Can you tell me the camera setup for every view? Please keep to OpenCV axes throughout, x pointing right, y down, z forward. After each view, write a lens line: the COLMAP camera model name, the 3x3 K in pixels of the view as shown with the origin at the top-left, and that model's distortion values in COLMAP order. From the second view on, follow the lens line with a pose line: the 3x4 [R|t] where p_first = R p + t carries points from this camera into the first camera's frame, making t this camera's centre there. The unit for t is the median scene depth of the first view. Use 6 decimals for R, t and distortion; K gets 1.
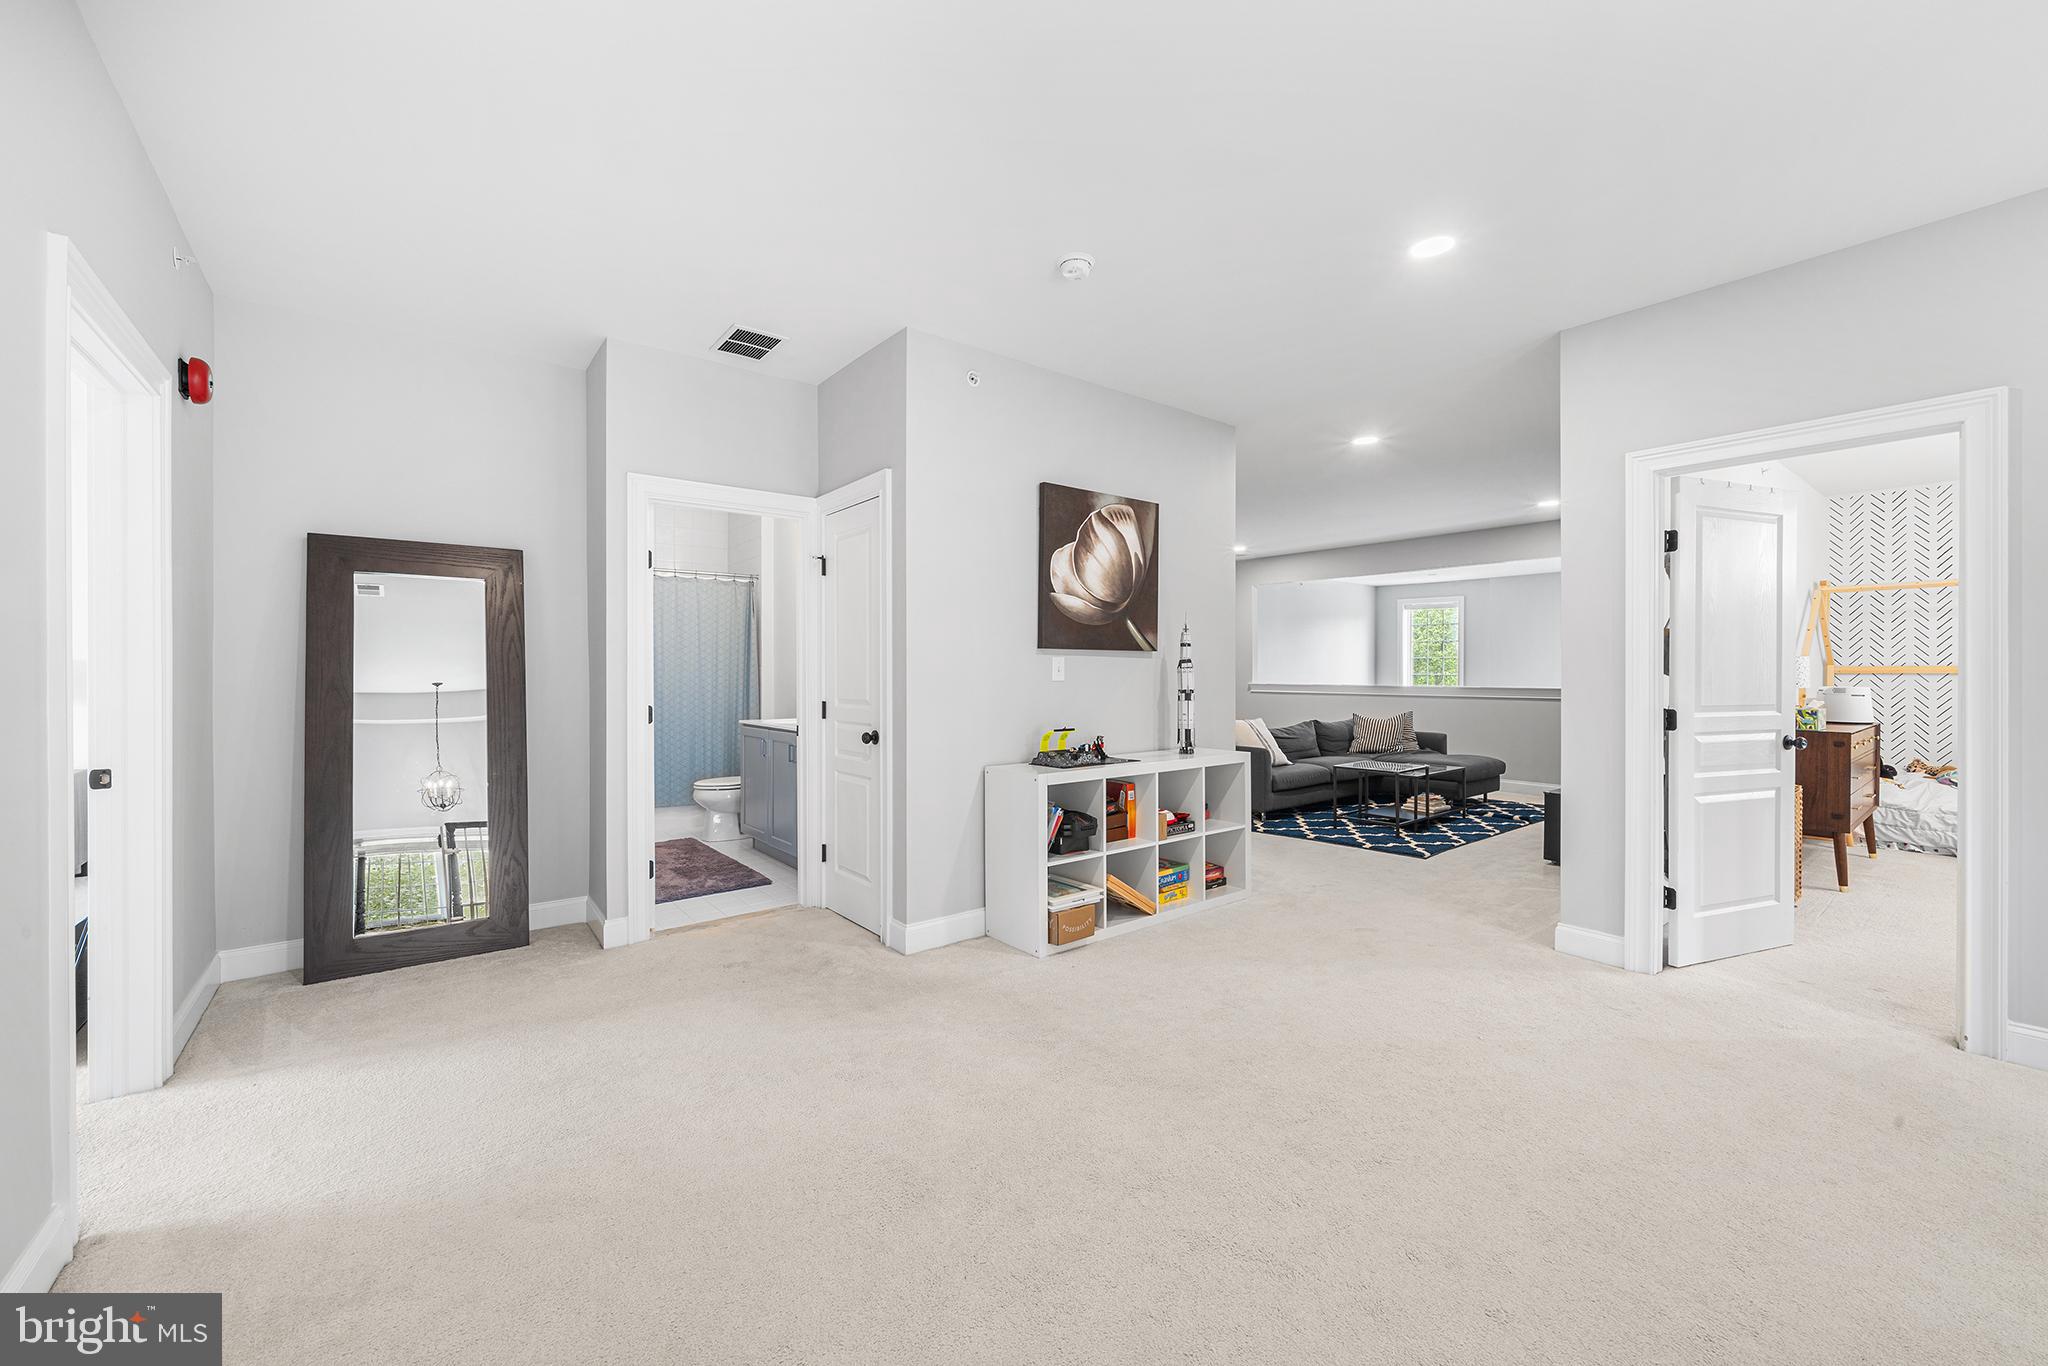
lens RADIAL K [[811.6, 0, 1007.8], [0, 811.6, 677.9], [0, 0, 1]] dist [-0.006860, 0.000332]
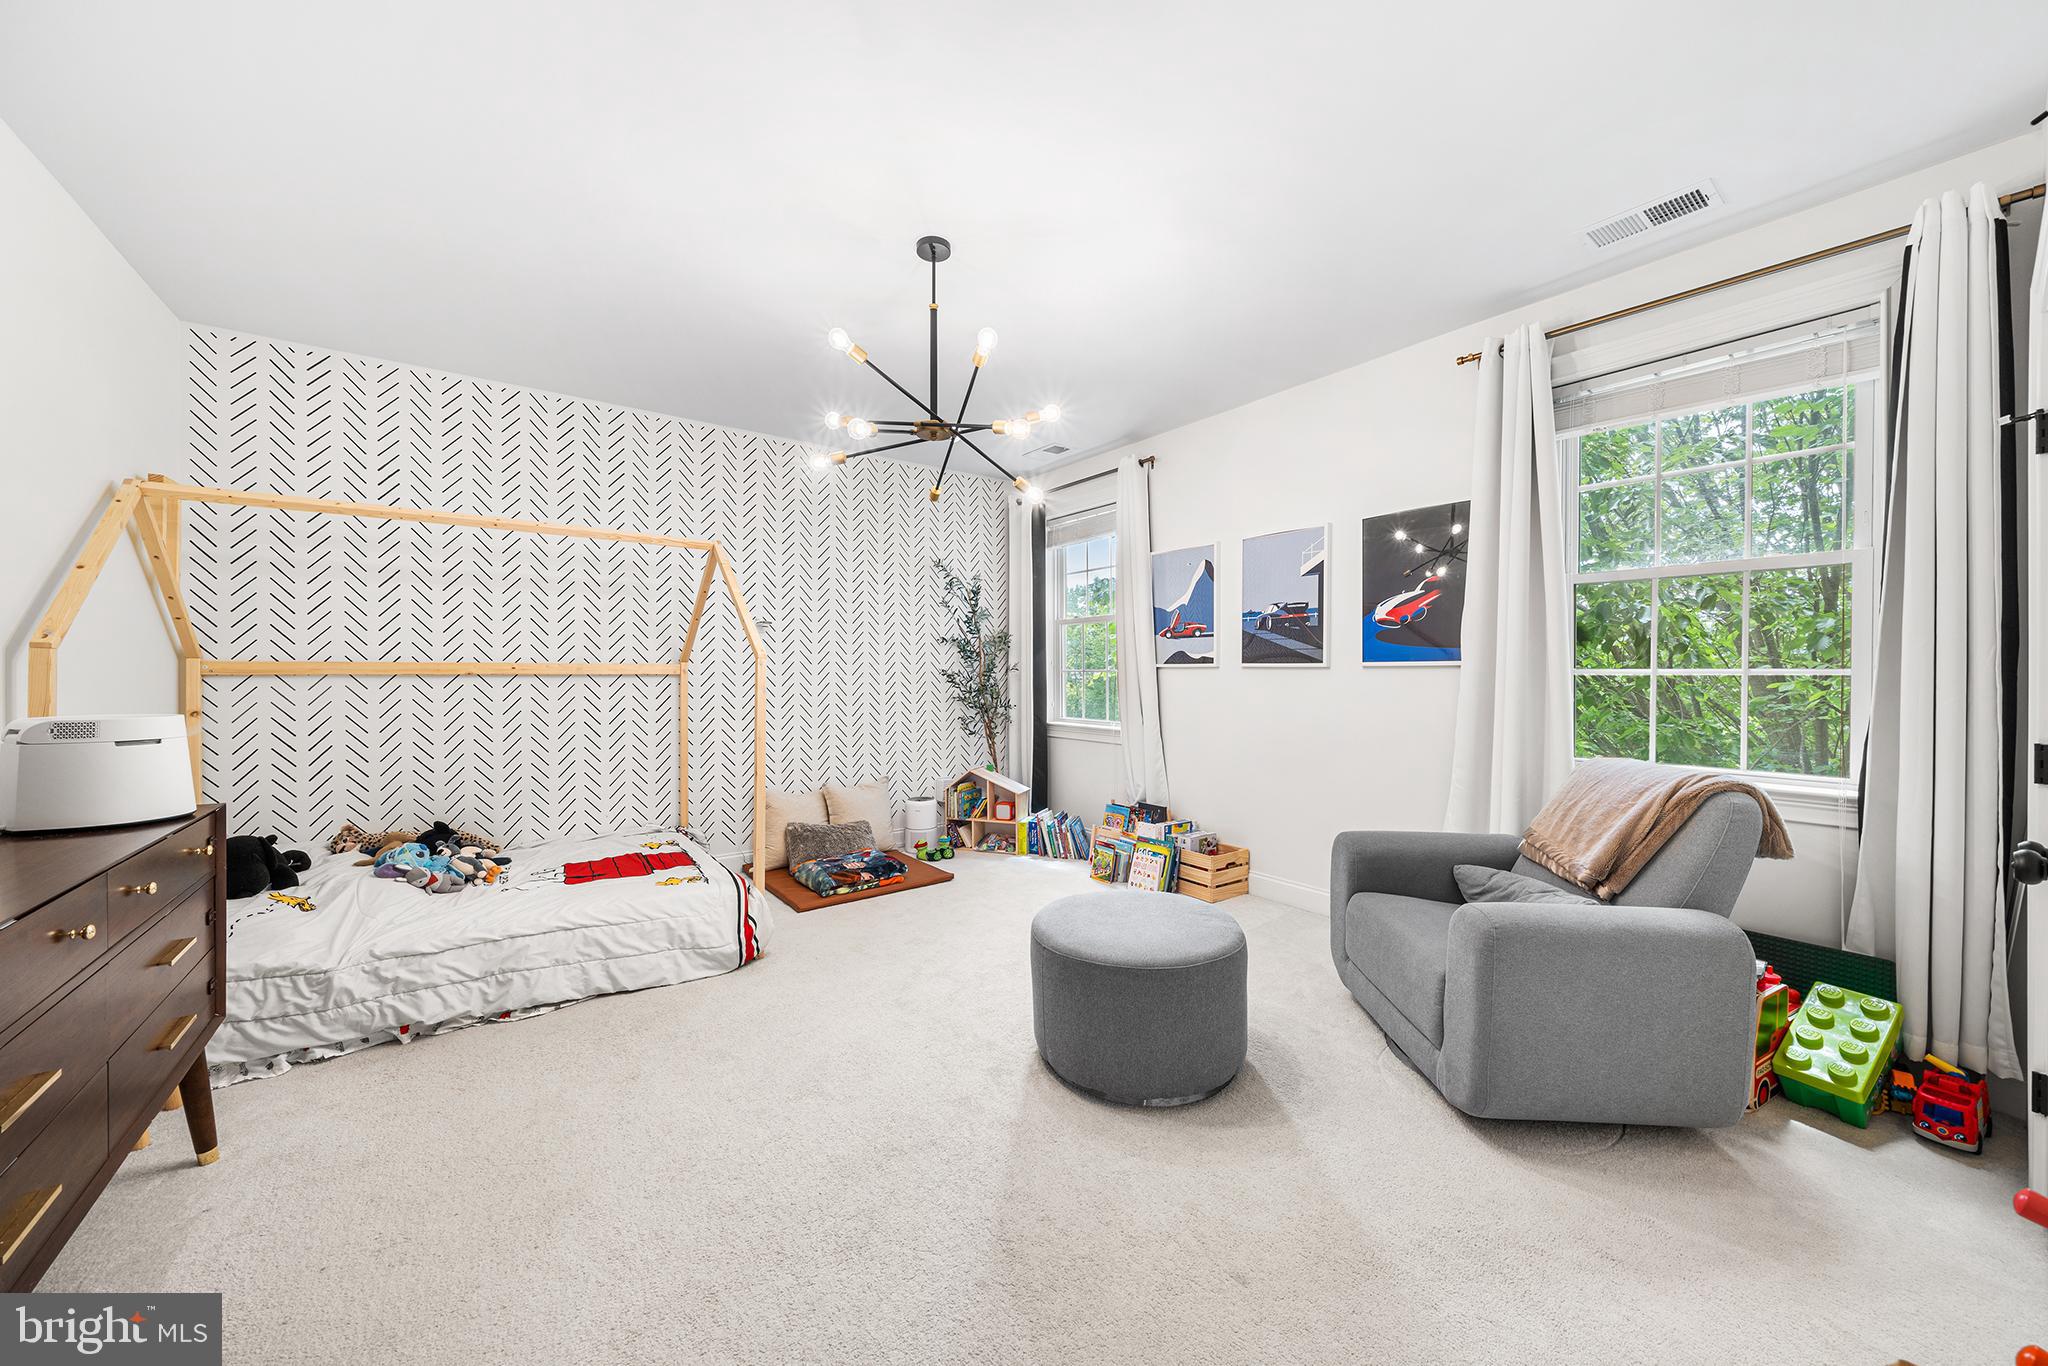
lens RADIAL K [[750.7, 0, 1024.6], [0, 750.7, 680.8], [0, 0, 1]] dist [-0.004916, 0.001011]
pose [[0.030090, -0.009111, 0.999506, 0.579644], [0.002753, 0.999955, 0.009032, -0.004519], [-0.999543, 0.002480, 0.030114, 0.475507]]
